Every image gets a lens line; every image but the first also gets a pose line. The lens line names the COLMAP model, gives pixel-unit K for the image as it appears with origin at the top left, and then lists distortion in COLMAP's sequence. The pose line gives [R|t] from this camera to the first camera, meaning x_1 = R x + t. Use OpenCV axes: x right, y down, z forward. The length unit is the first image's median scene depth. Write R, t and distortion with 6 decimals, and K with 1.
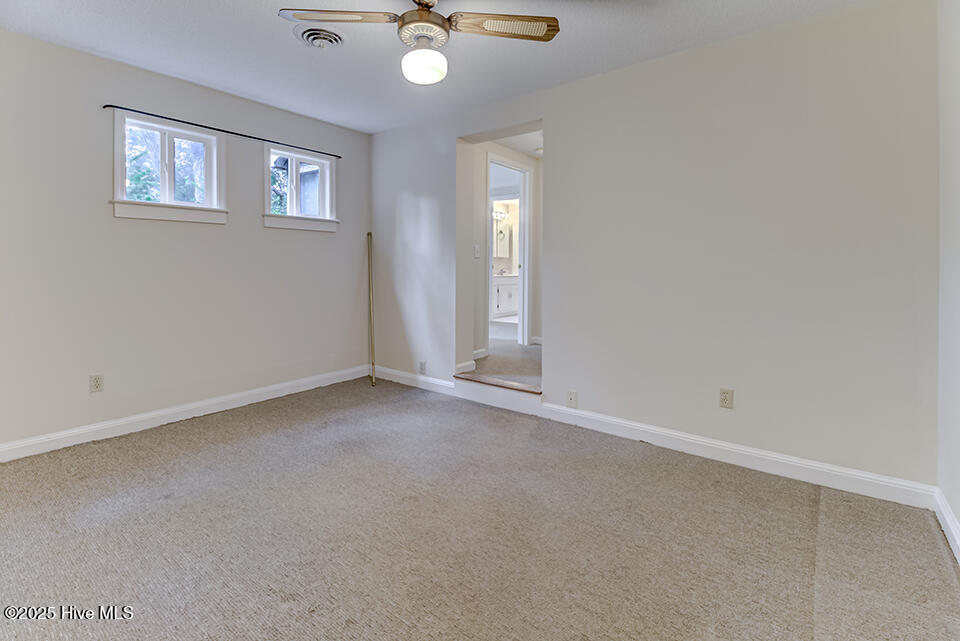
lens RADIAL K [[424.6, 0, 480.5], [0, 424.6, 279.3], [0, 0, 1]] dist [0.000427, -0.012746]
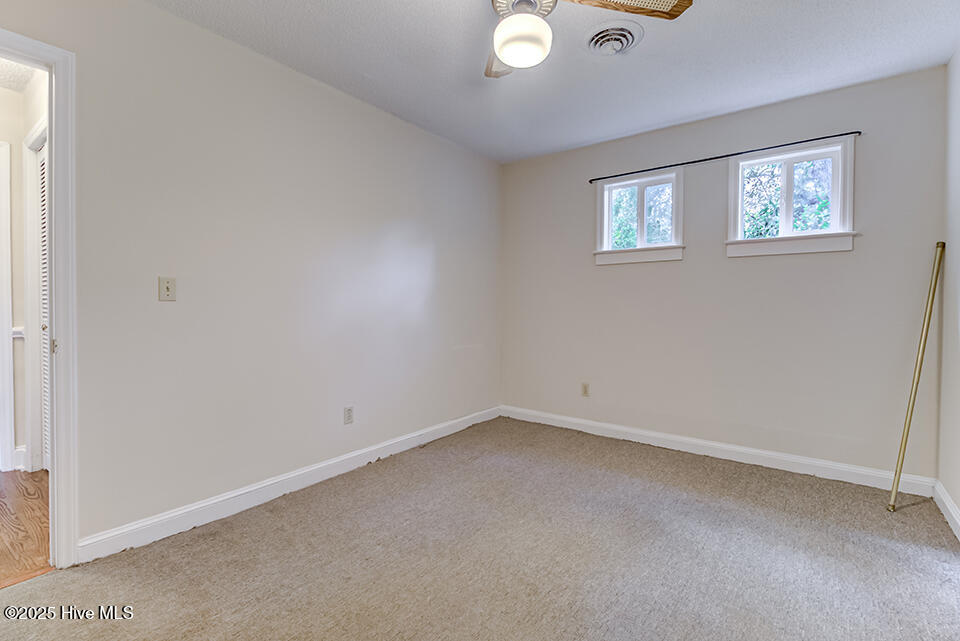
lens RADIAL K [[439.7, 0, 481.0], [0, 439.7, 310.4], [0, 0, 1]] dist [0.027269, -0.015578]
pose [[0.022146, 0.014901, -0.999644, 0.409582], [-0.026296, 0.999552, 0.014317, -0.016534], [0.999409, 0.025969, 0.022528, 0.525292]]
